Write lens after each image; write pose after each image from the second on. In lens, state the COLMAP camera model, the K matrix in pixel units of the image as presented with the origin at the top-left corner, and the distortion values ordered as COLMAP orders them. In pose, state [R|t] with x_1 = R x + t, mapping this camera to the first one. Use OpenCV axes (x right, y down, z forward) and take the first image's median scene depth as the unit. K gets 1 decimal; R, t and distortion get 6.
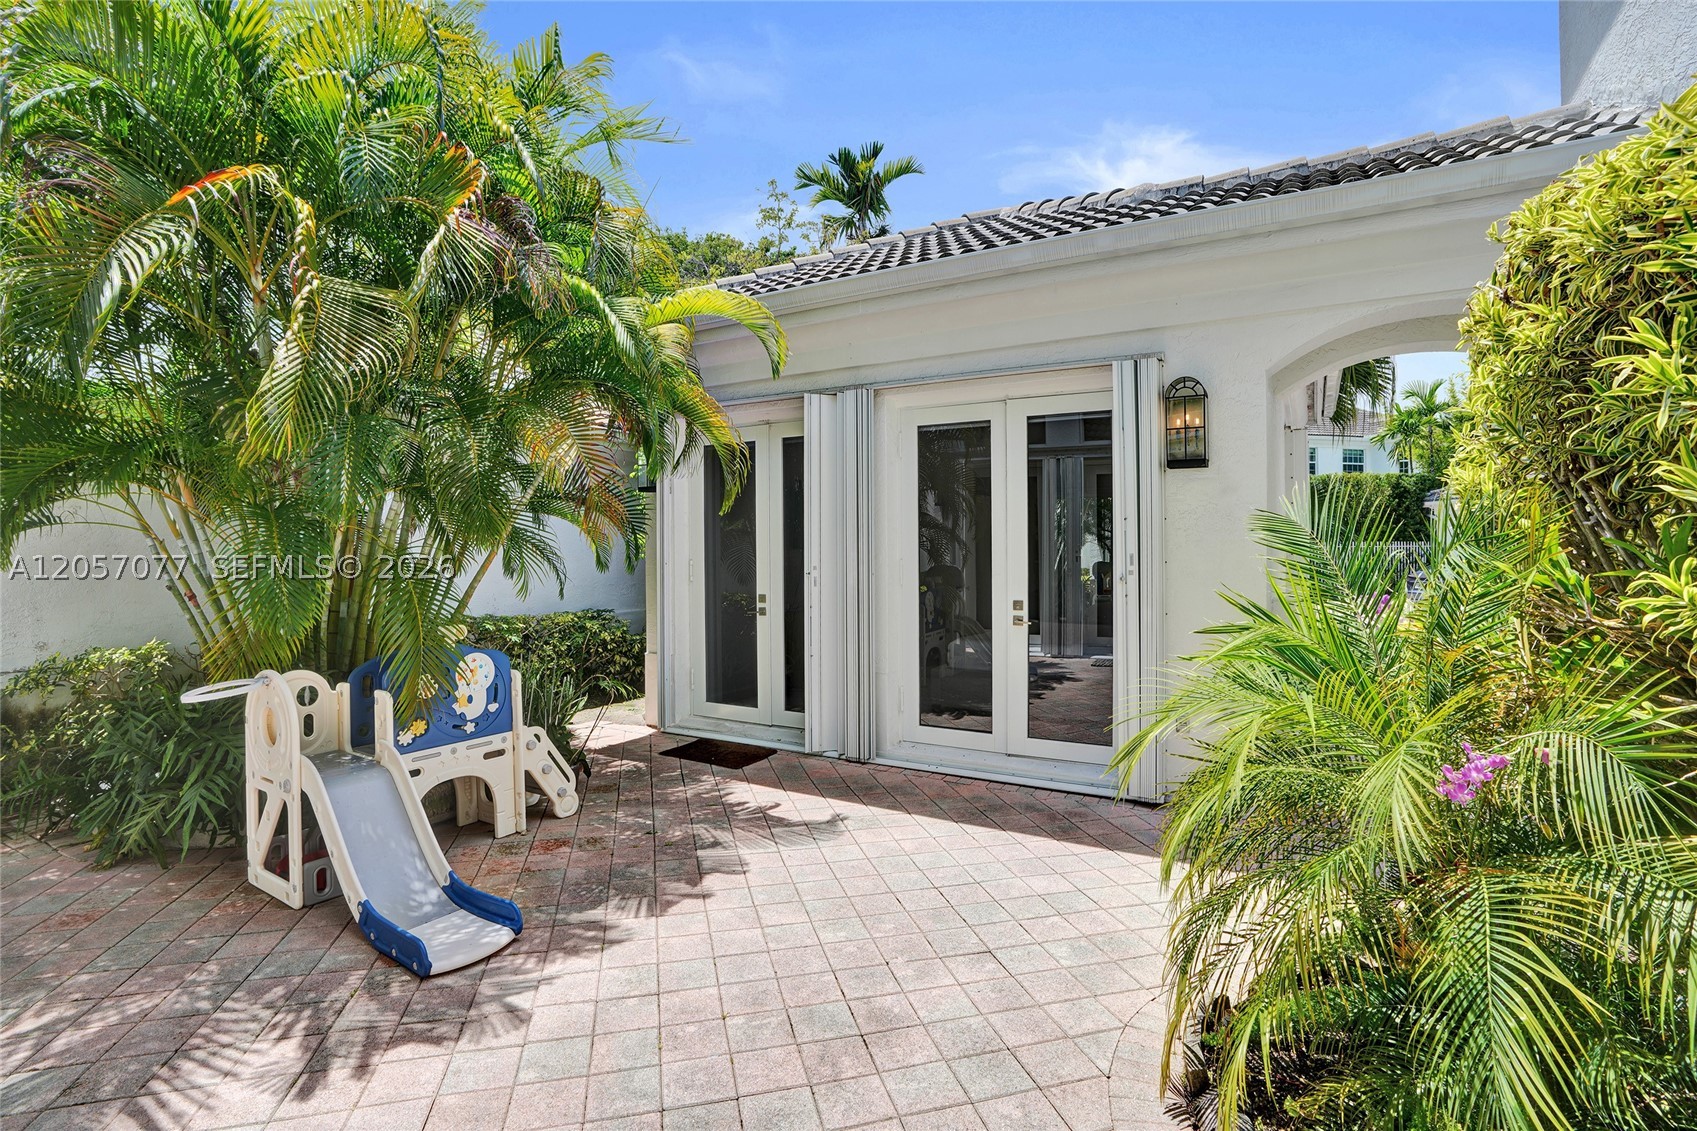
lens RADIAL K [[810.6, 0, 866.7], [0, 810.6, 556.6], [0, 0, 1]] dist [-0.067993, 0.031654]
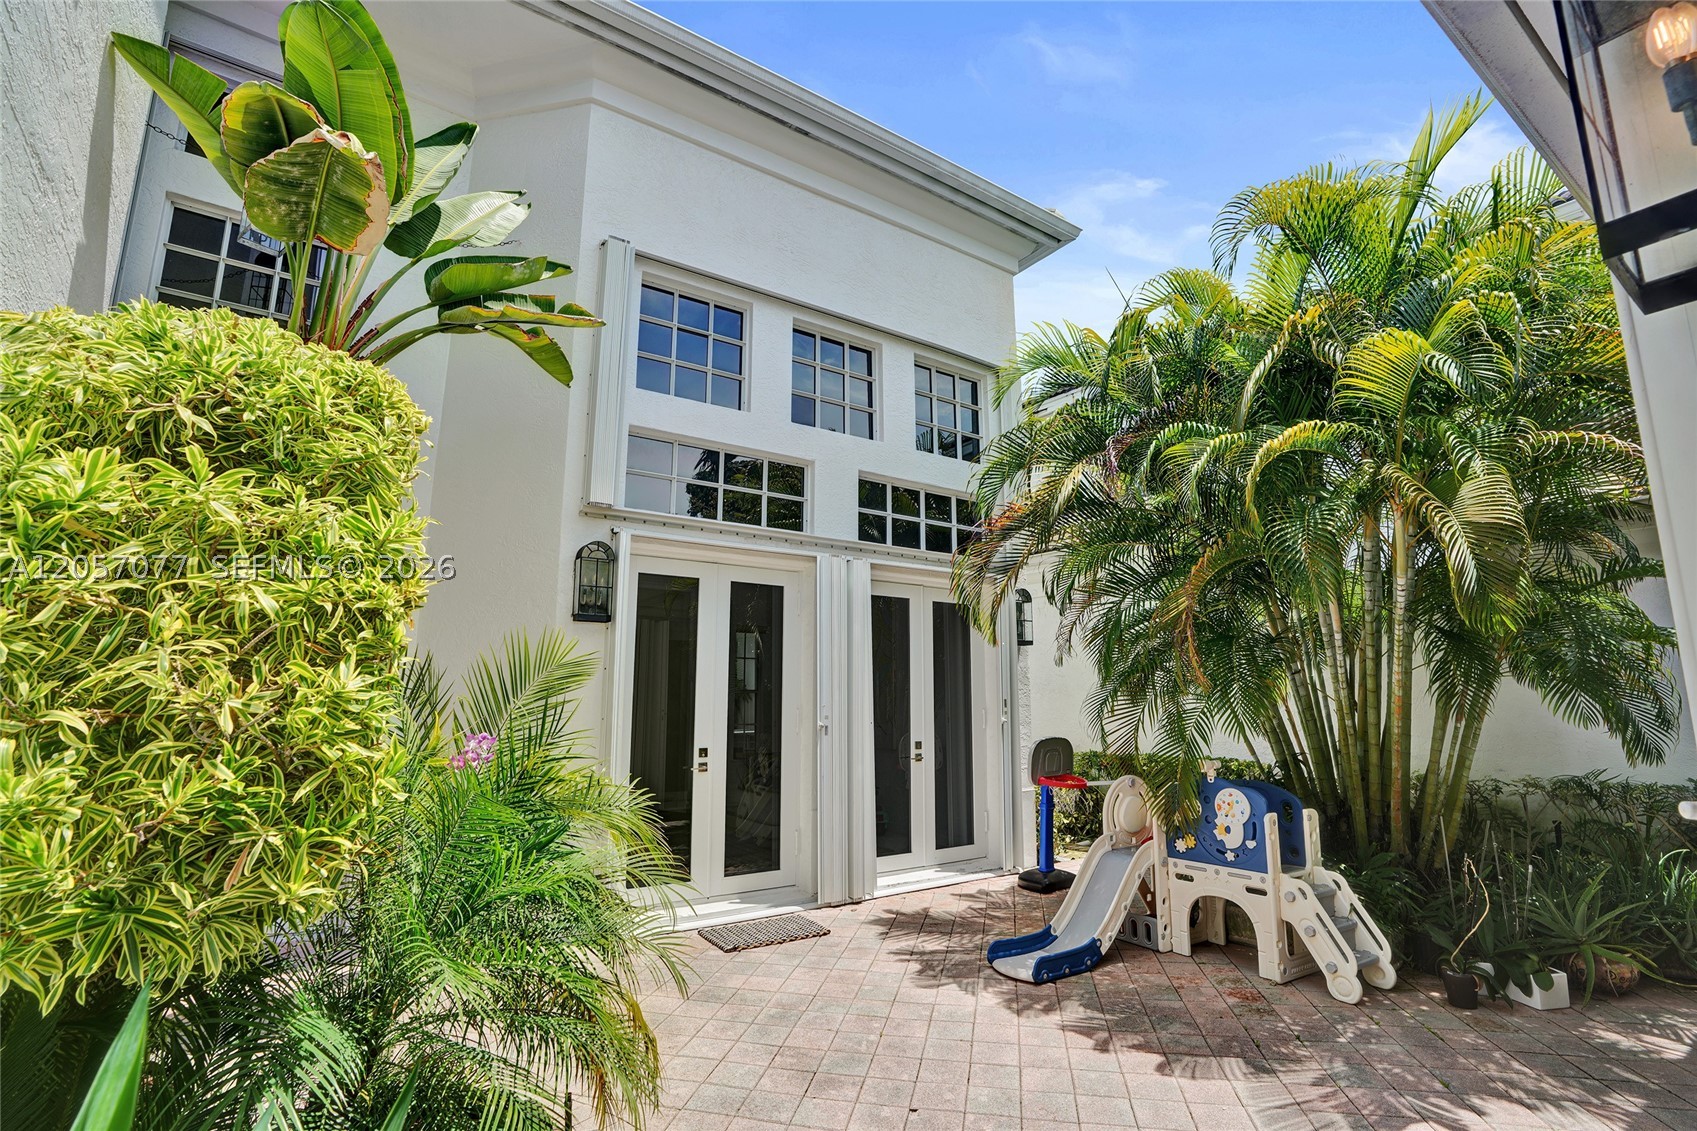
lens RADIAL K [[810.6, 0, 866.7], [0, 810.6, 556.6], [0, 0, 1]] dist [-0.067993, 0.031654]
pose [[-0.433805, -0.150996, -0.888264, 0.789285], [0.001039, 0.985773, -0.168079, -0.012514], [0.901006, -0.073836, -0.427477, 1.069520]]
